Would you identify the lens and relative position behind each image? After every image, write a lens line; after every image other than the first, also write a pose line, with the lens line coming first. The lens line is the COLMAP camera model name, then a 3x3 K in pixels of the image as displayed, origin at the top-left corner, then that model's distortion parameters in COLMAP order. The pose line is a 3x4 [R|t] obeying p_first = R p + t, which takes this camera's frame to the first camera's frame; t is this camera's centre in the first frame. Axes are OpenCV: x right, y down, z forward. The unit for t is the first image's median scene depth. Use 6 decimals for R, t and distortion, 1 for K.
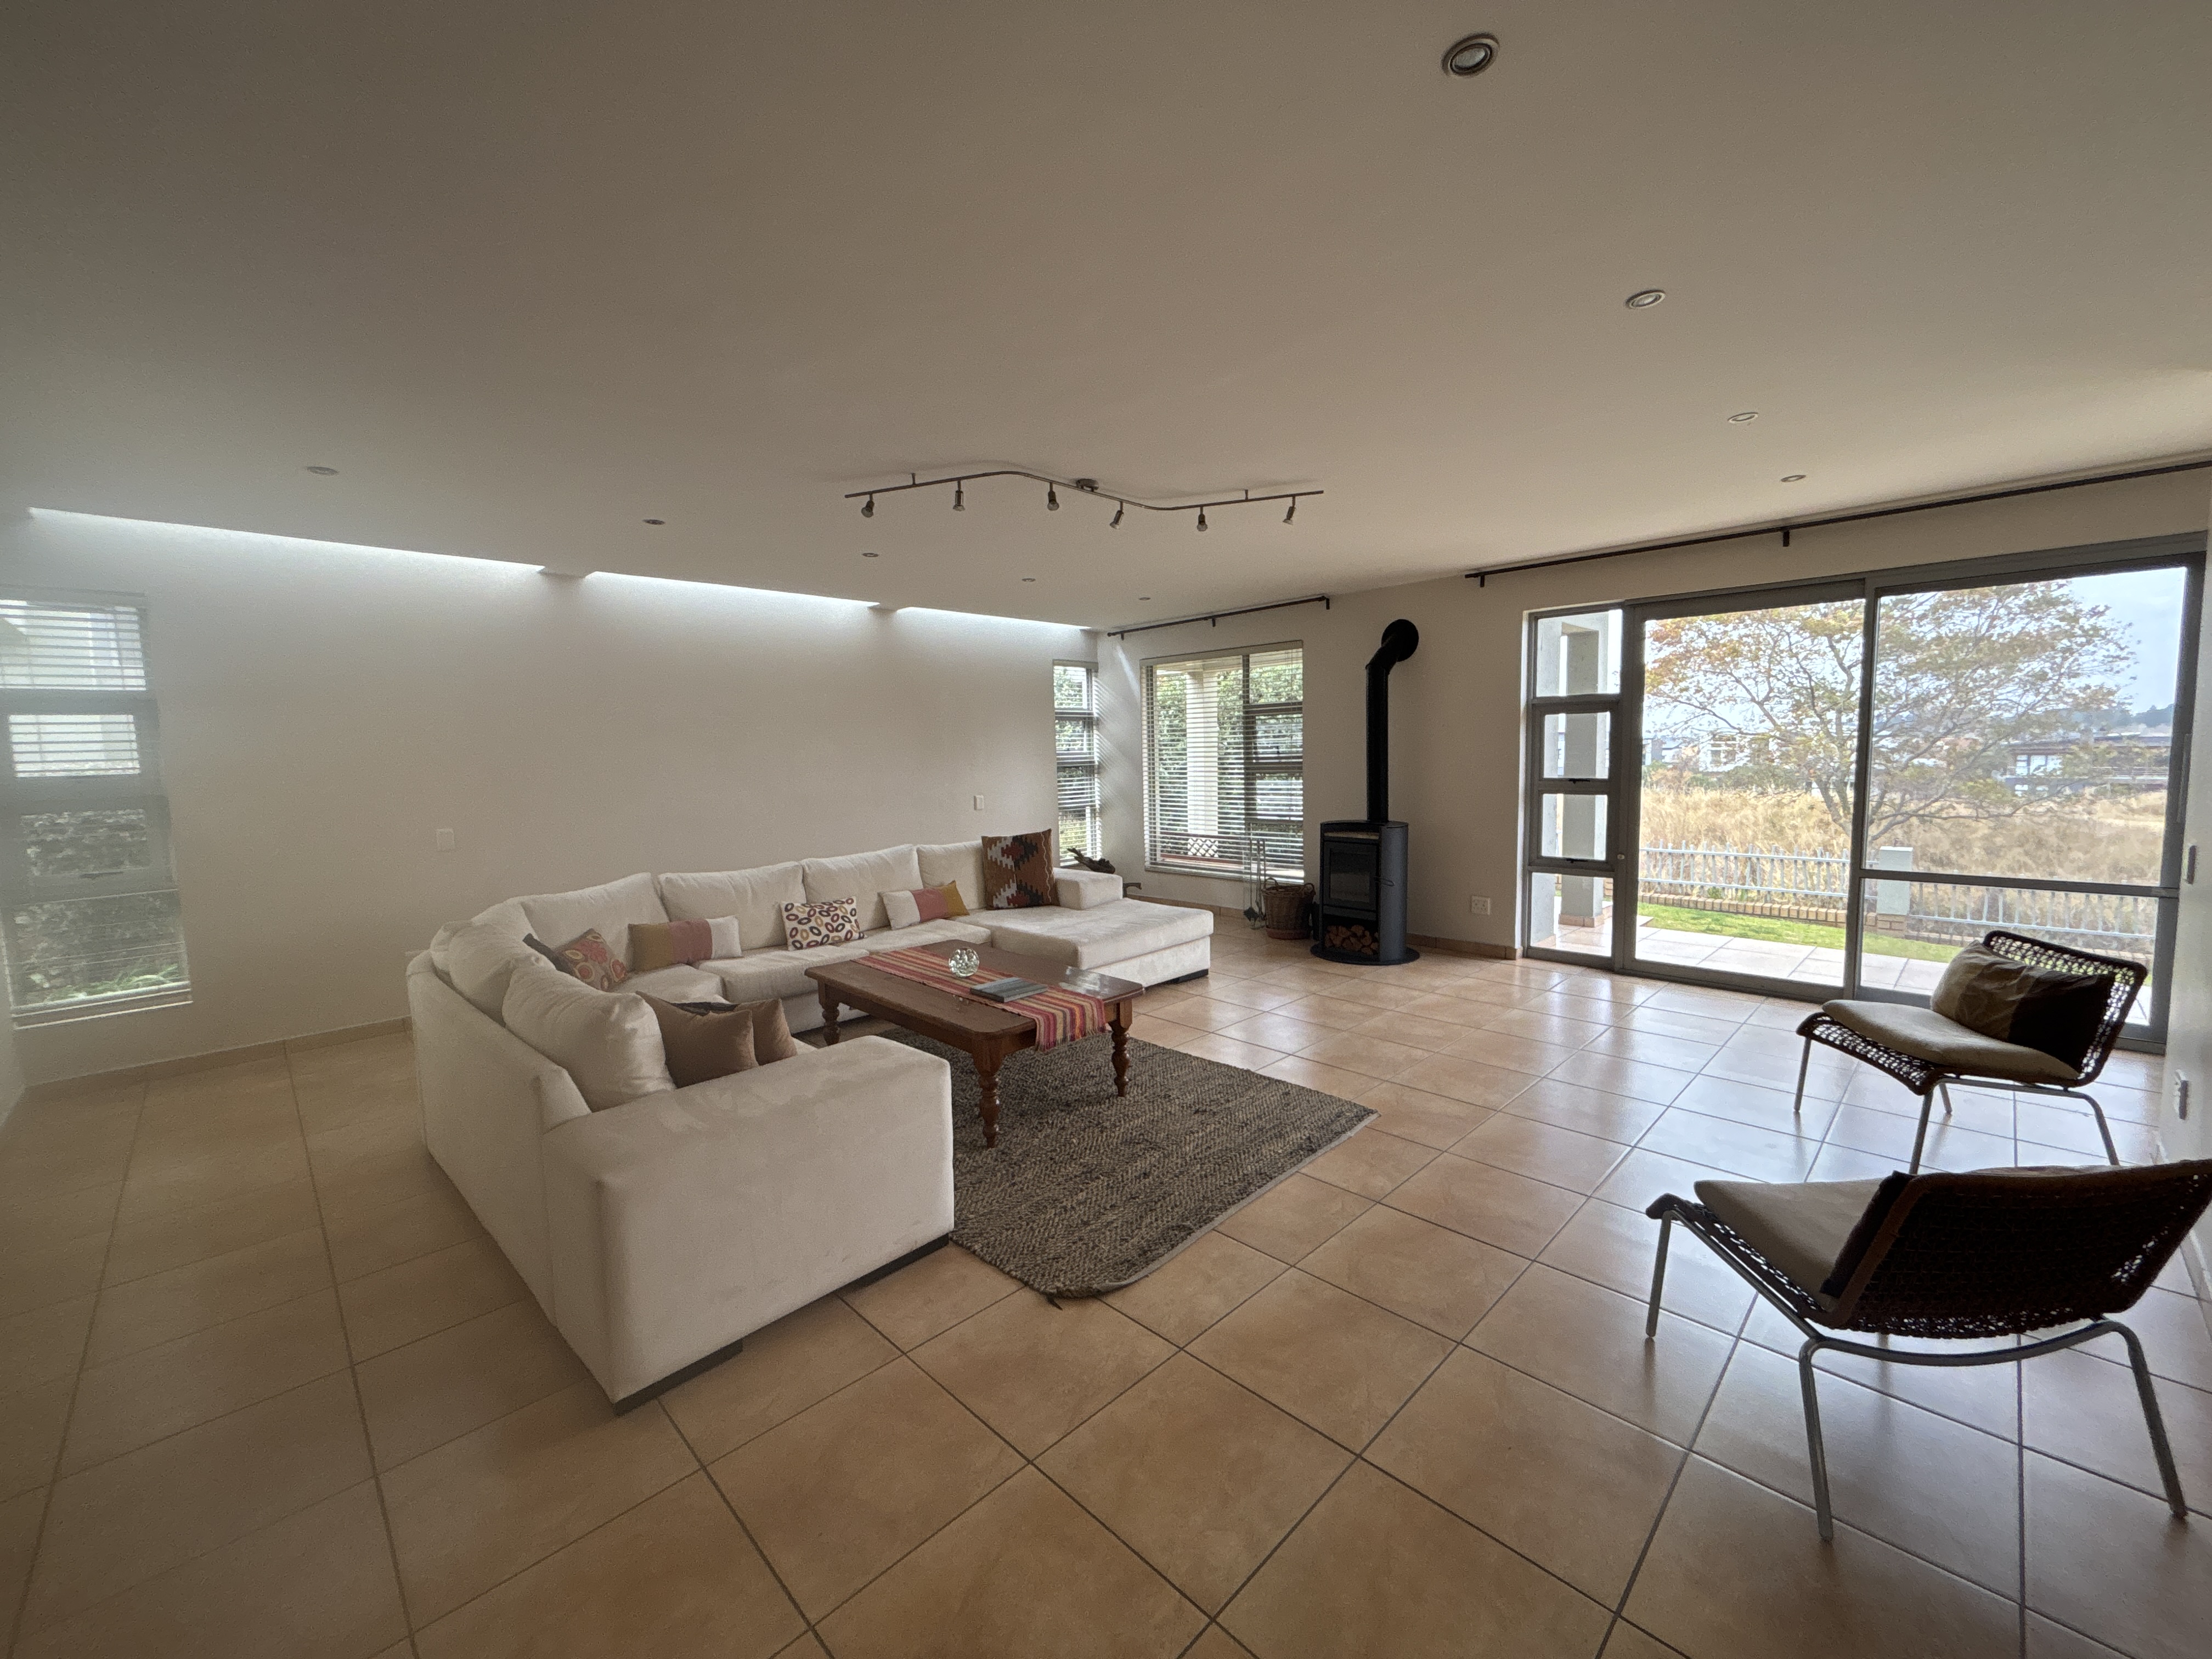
lens RADIAL K [[887.2, 0, 1106.3], [0, 887.2, 826.5], [0, 0, 1]] dist [0.000844, -0.000003]
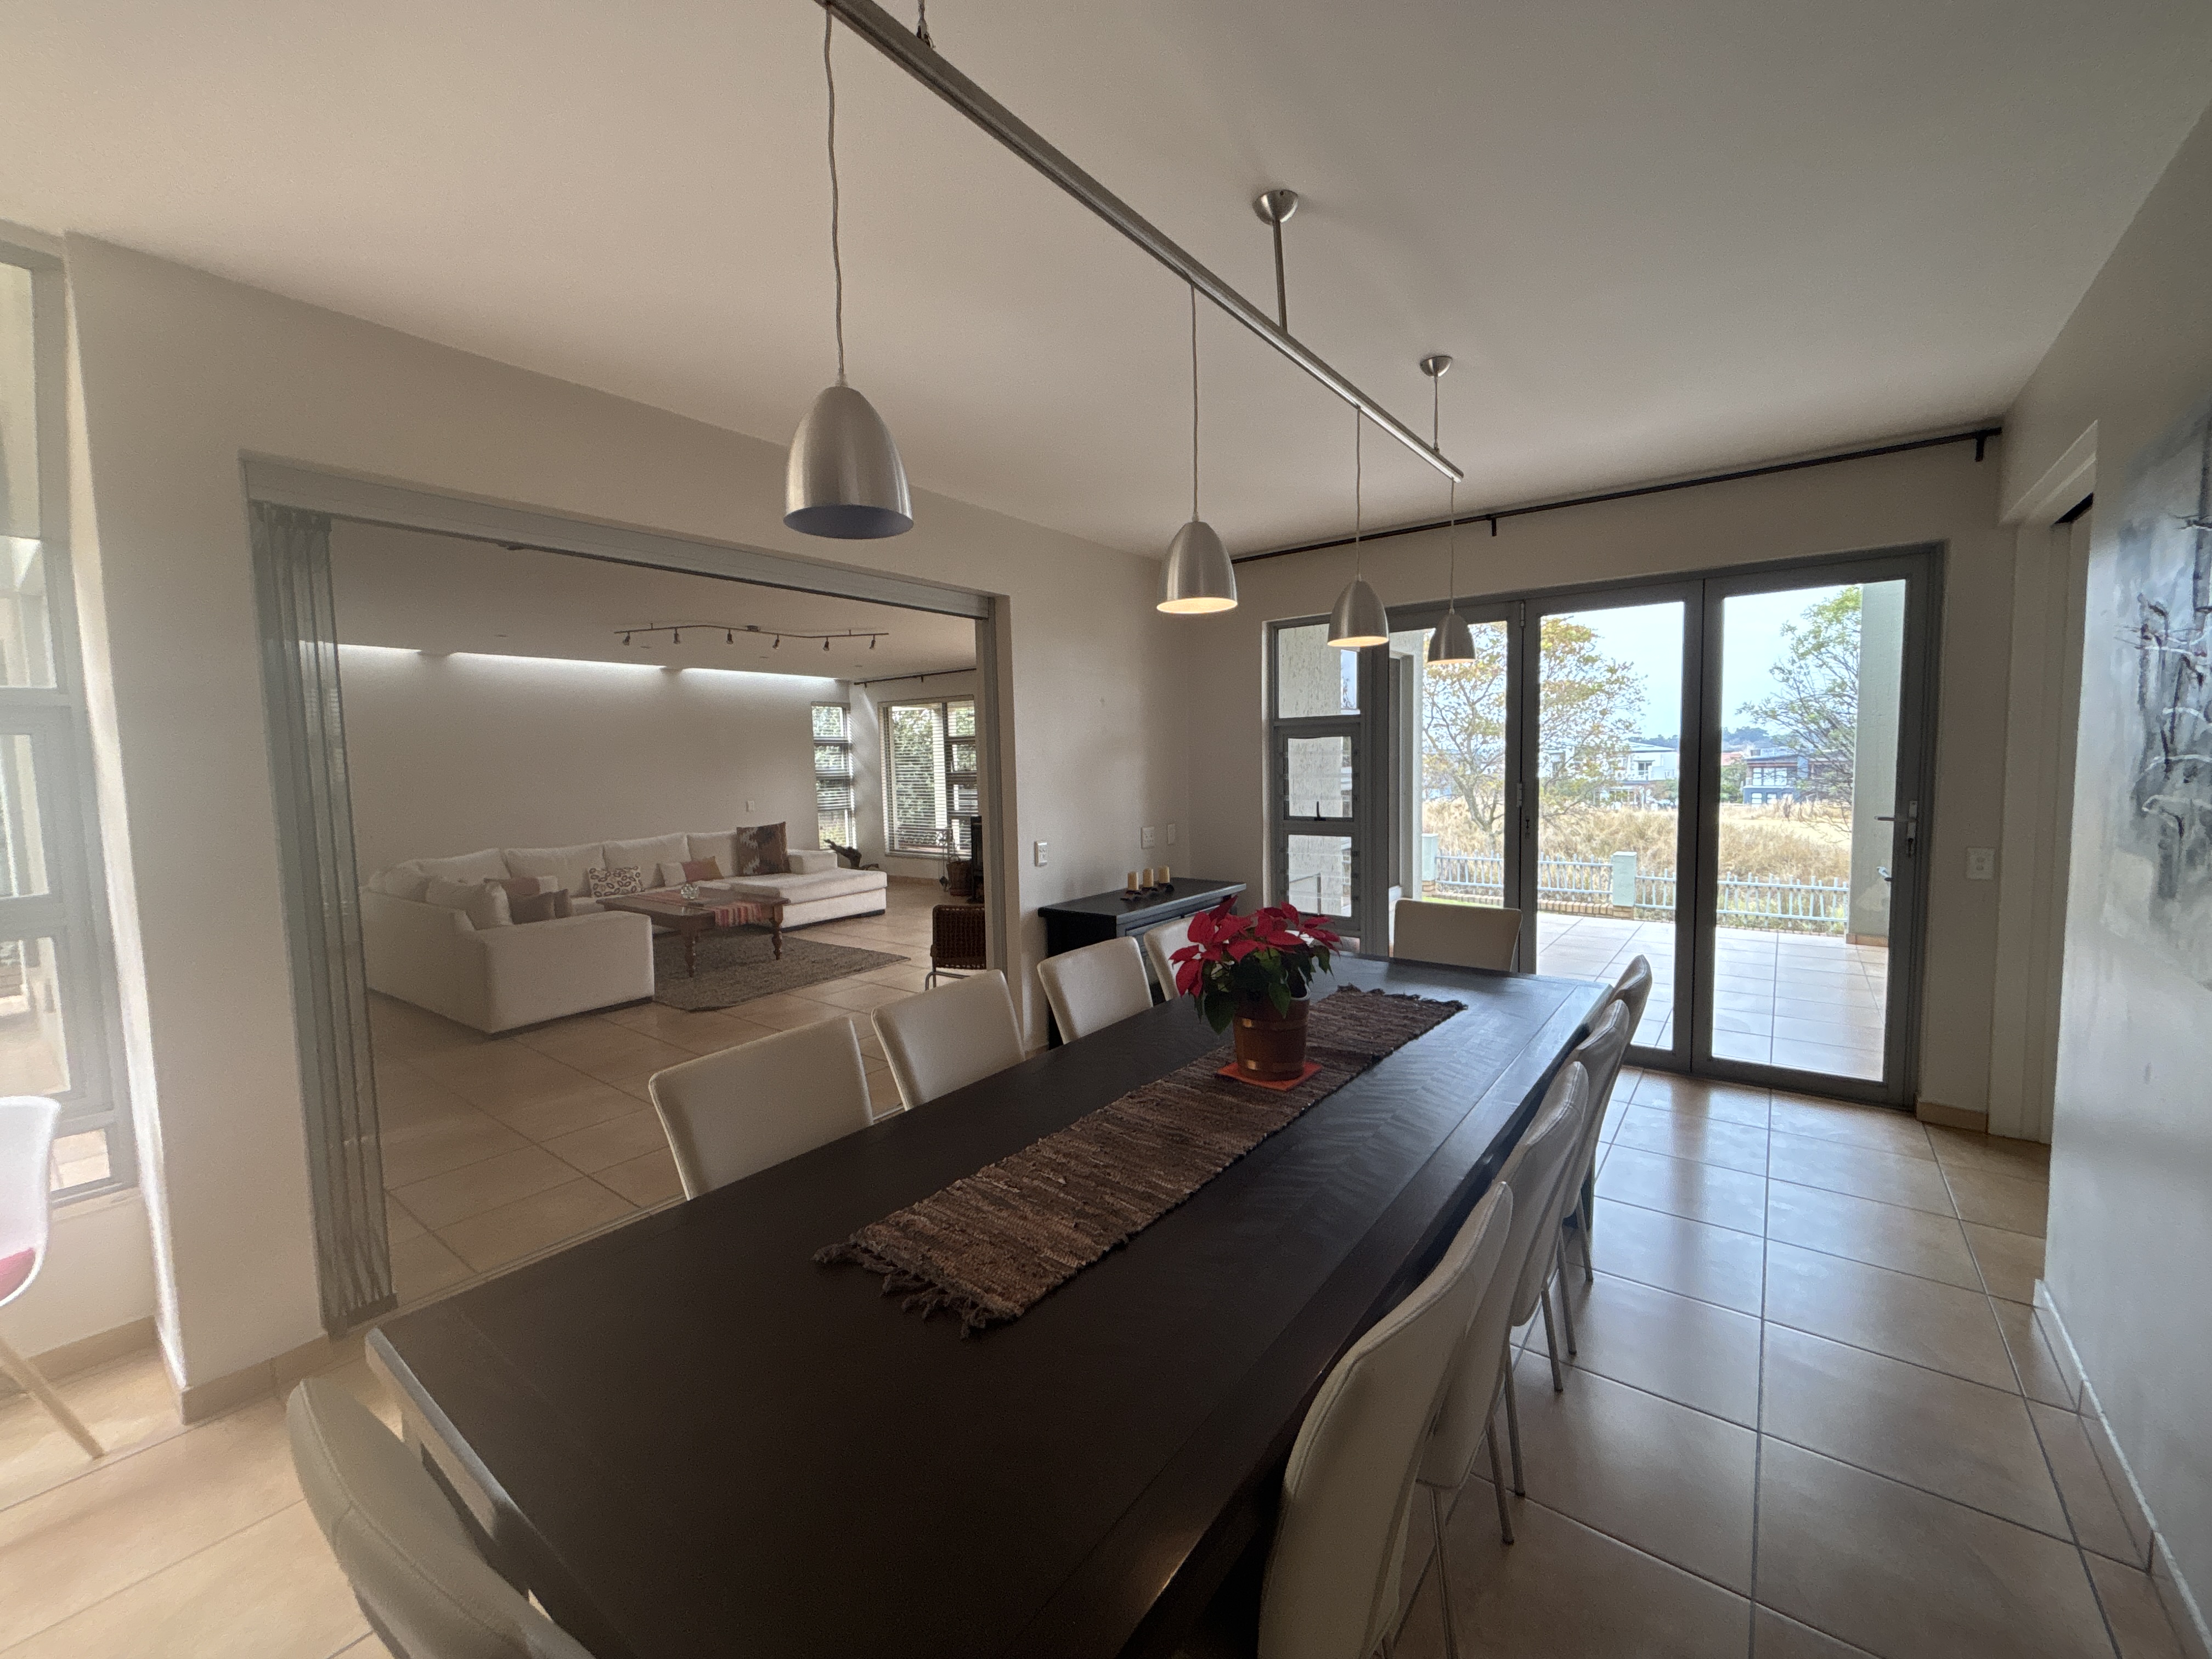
lens RADIAL K [[887.2, 0, 1105.2], [0, 887.2, 829.3], [0, 0, 1]] dist [0.000844, -0.000003]
pose [[0.990667, -0.010092, 0.135930, 0.230440], [0.011594, 0.999880, -0.010257, 0.031538], [-0.135811, 0.011738, 0.990665, -0.476952]]
